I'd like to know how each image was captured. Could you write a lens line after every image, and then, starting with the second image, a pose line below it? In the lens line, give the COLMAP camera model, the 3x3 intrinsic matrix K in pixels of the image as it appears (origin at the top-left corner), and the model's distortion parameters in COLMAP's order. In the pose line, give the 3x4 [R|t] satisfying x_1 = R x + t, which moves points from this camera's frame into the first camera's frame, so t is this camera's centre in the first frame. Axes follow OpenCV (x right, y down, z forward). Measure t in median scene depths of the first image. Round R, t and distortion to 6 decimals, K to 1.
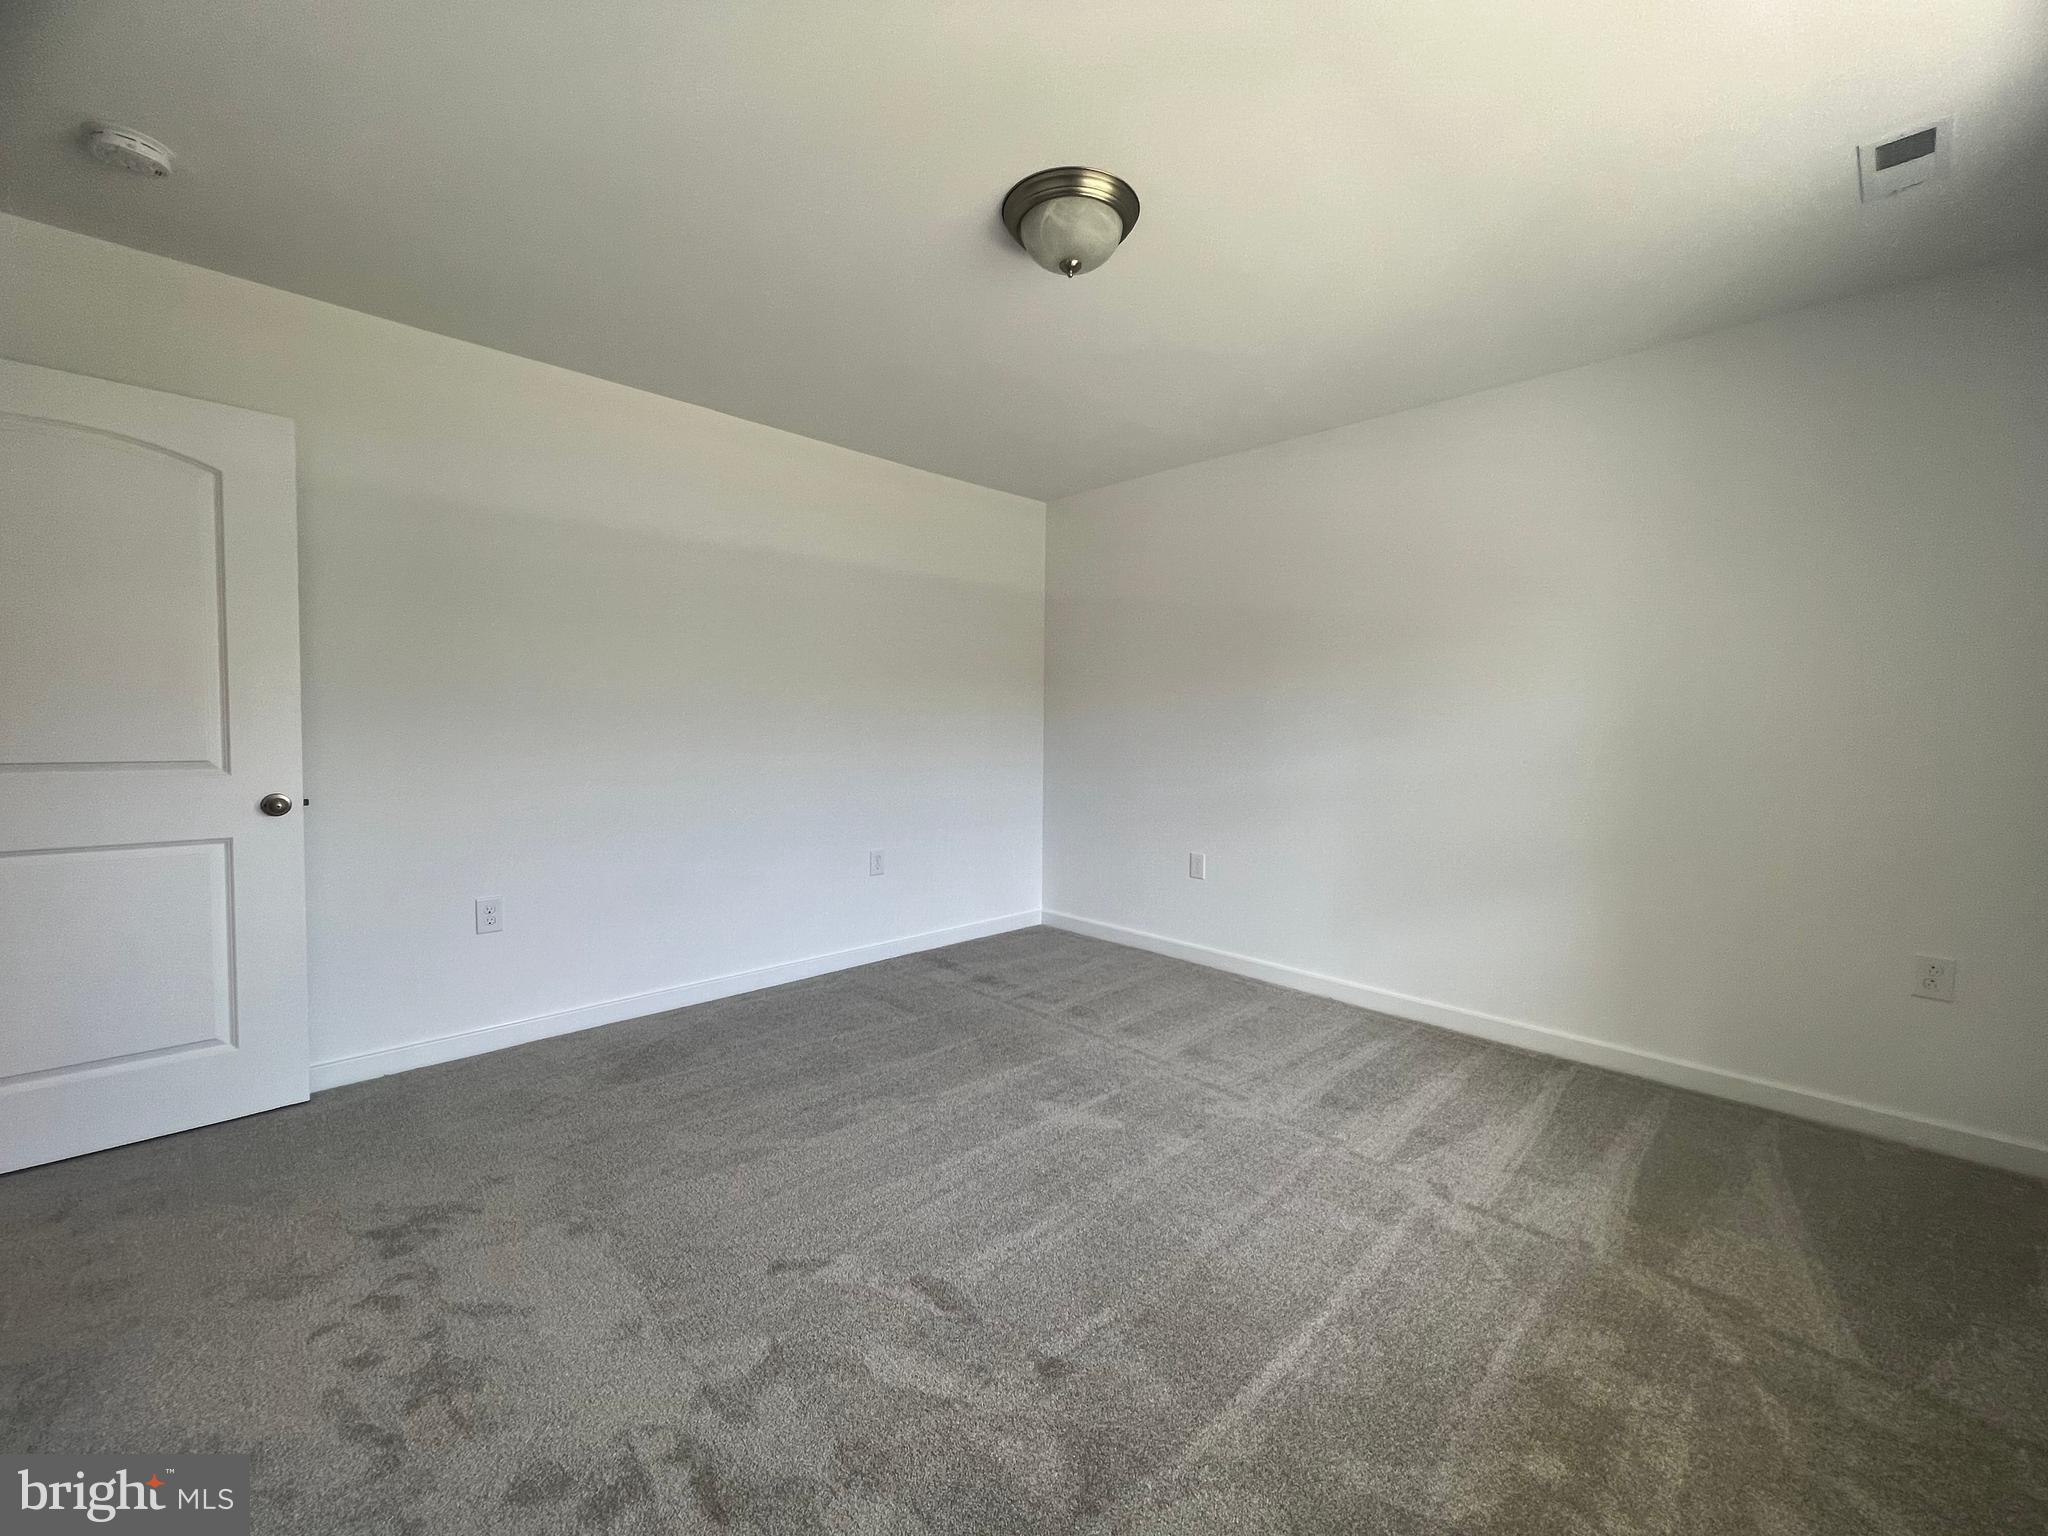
lens RADIAL K [[817.5, 0, 1015.6], [0, 817.5, 757.9], [0, 0, 1]] dist [-0.001872, -0.000206]
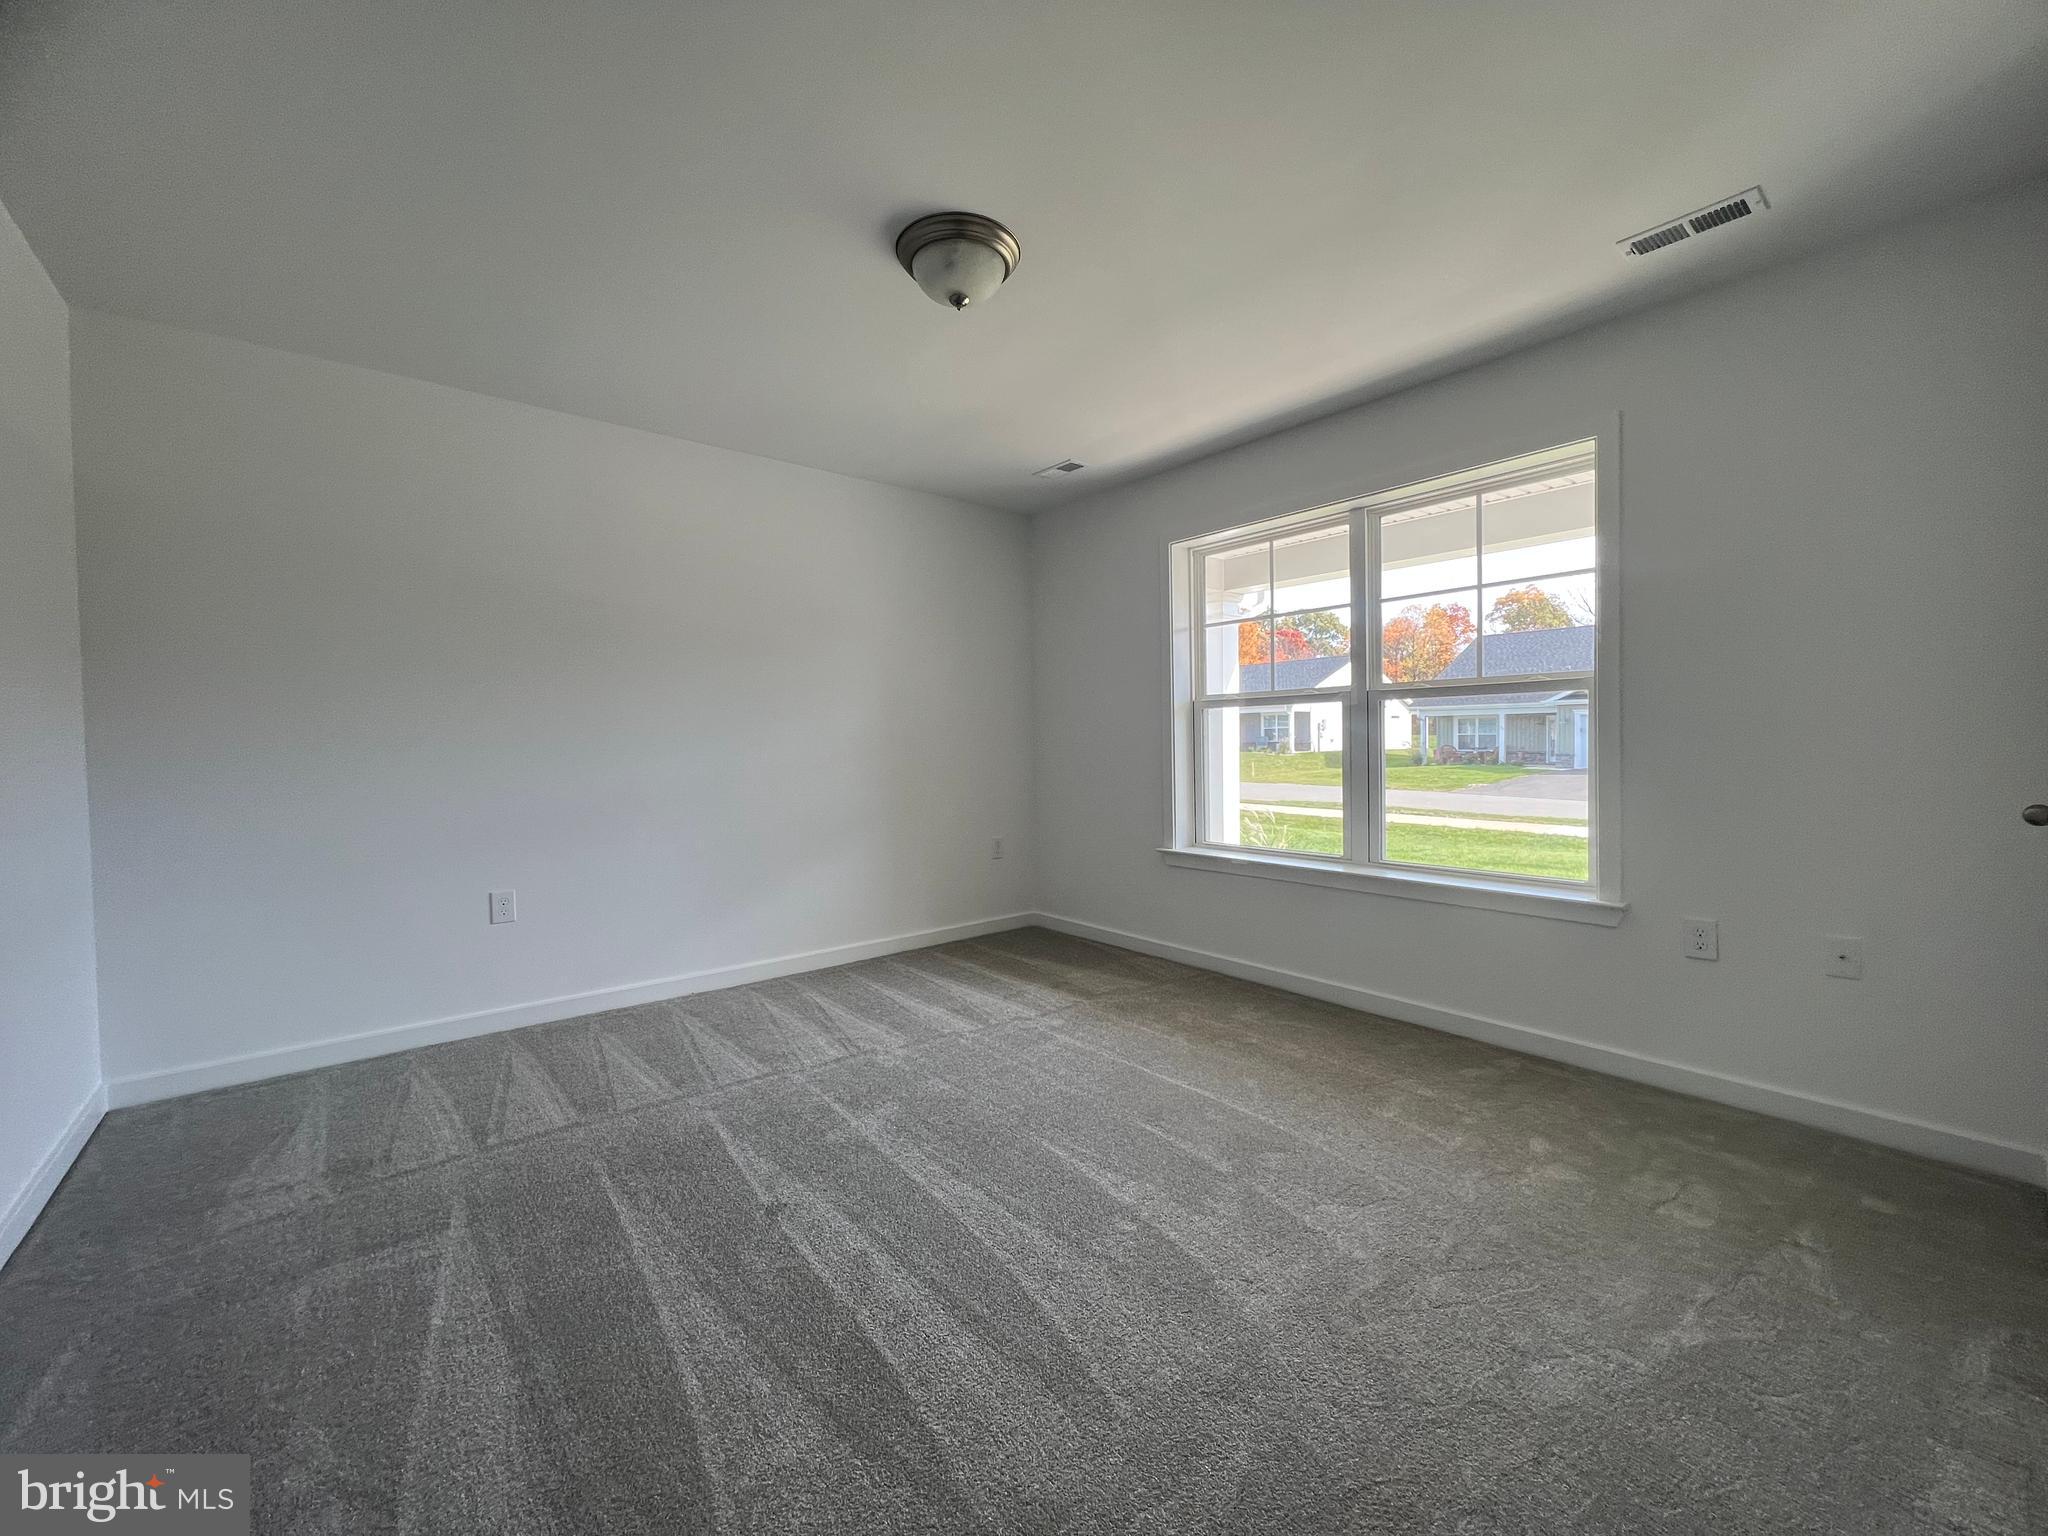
lens RADIAL K [[817.5, 0, 1015.6], [0, 817.5, 757.9], [0, 0, 1]] dist [-0.001872, -0.000206]
pose [[0.089177, -0.032686, 0.995479, -0.816240], [0.056731, 0.998006, 0.027687, -0.010332], [-0.994399, 0.054005, 0.090853, 0.673365]]
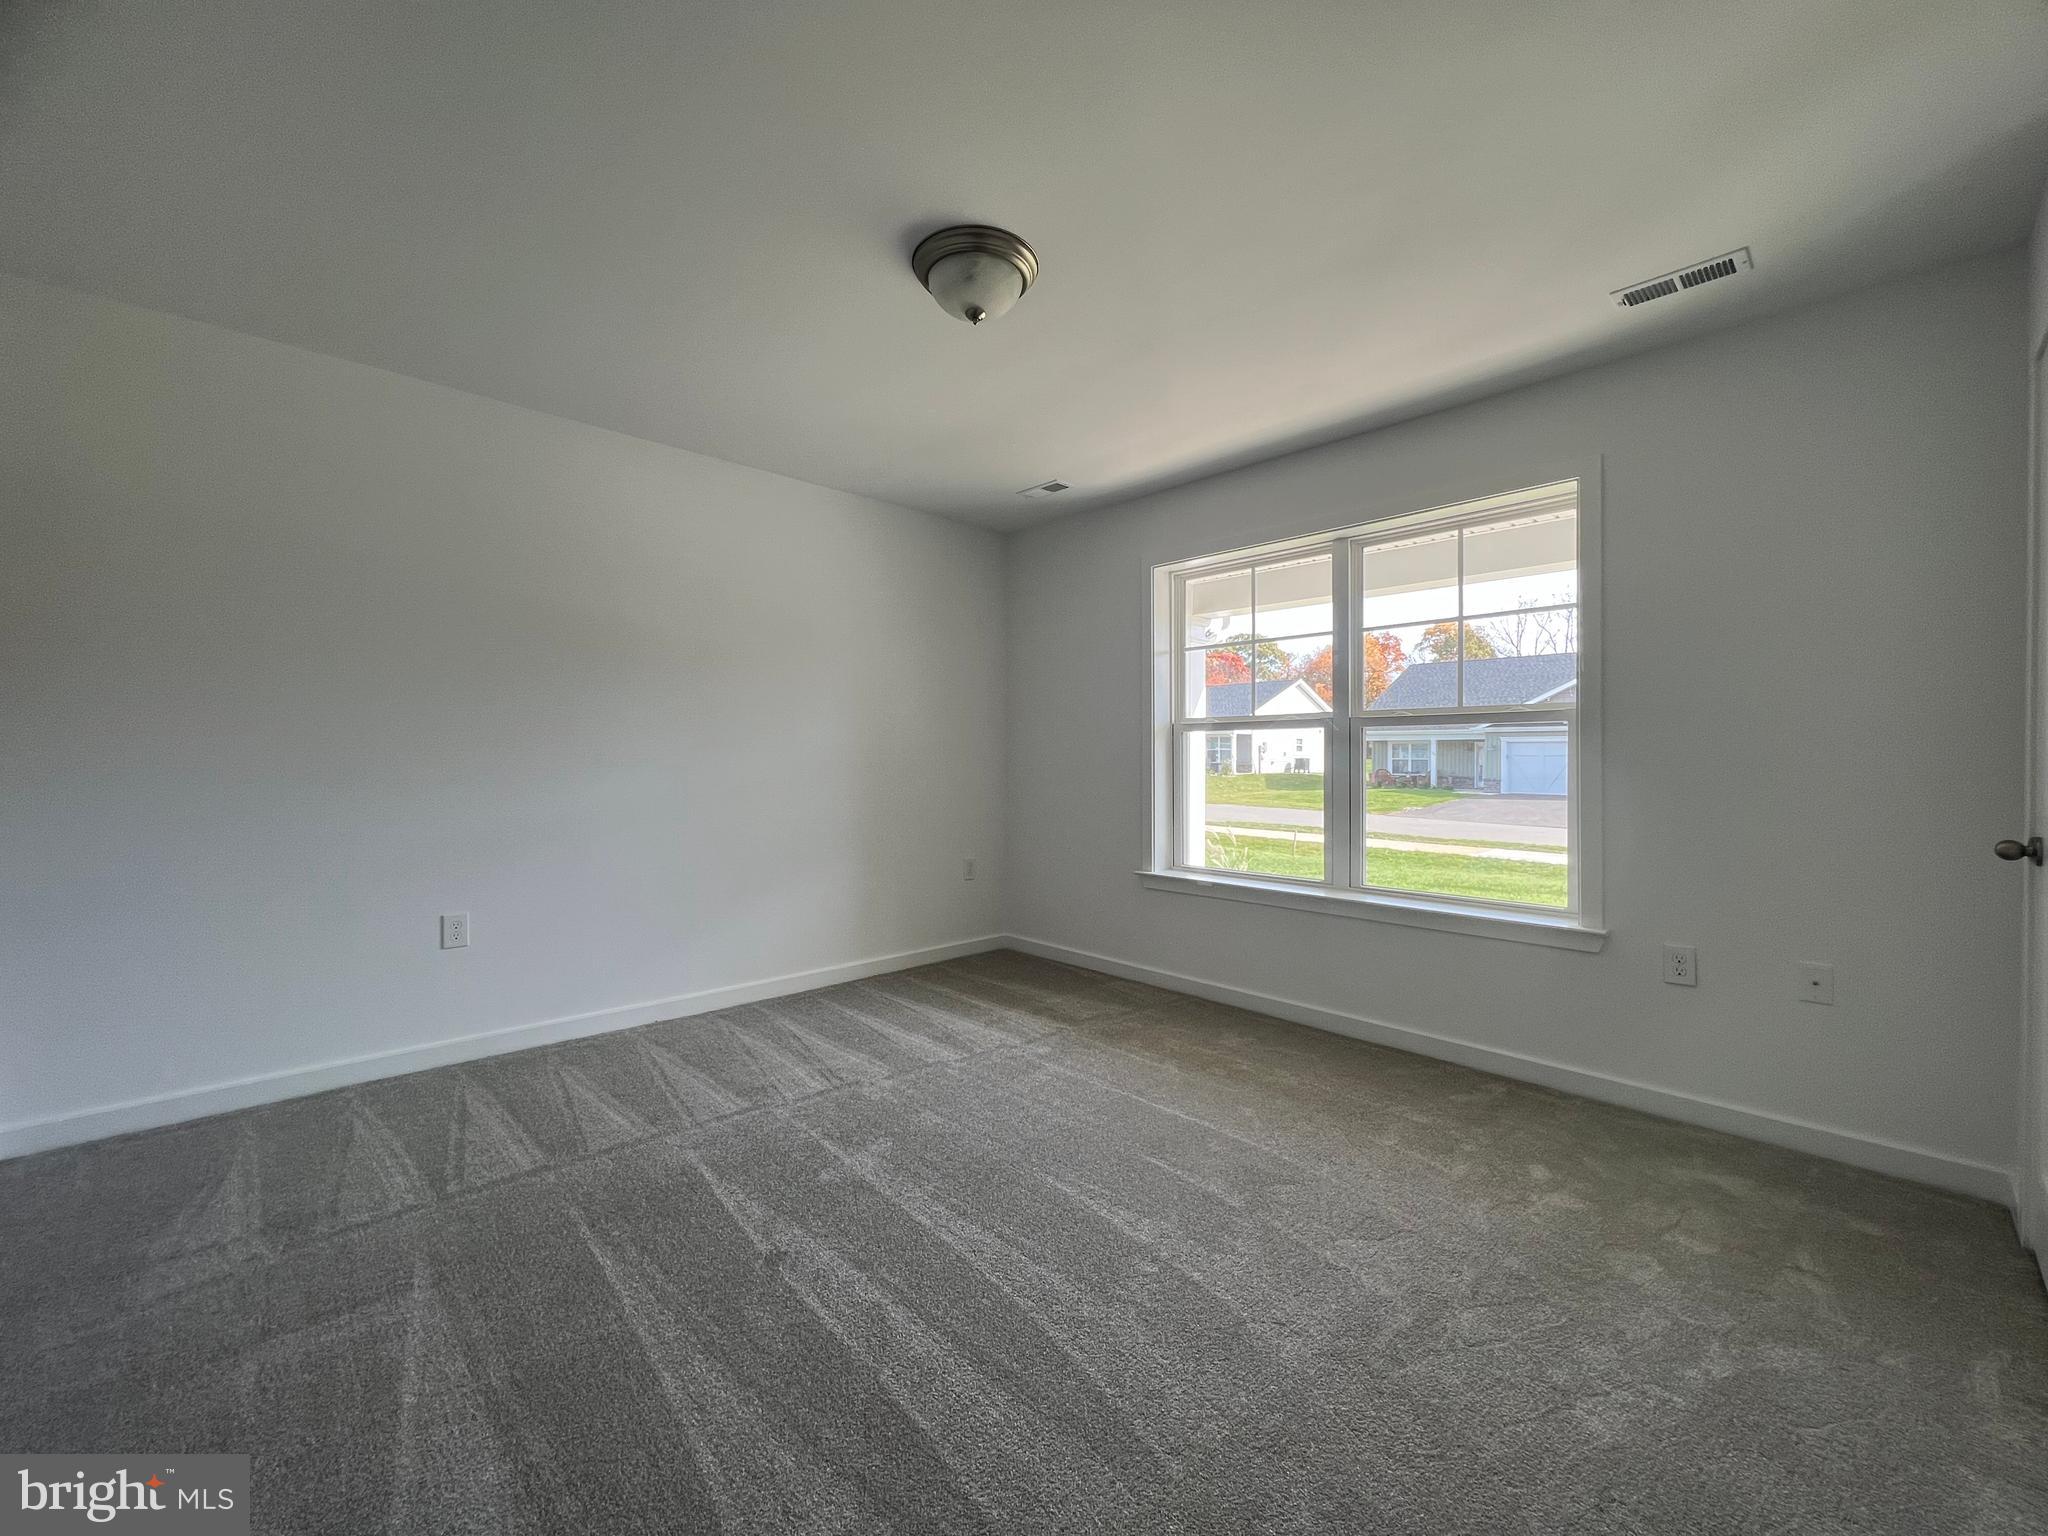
lens RADIAL K [[817.5, 0, 1015.6], [0, 817.5, 757.9], [0, 0, 1]] dist [-0.001872, -0.000206]
pose [[0.020542, -0.010369, 0.999735, -0.798867], [0.040335, 0.999141, 0.009534, -0.018504], [-0.998975, 0.040129, 0.020943, 0.743869]]
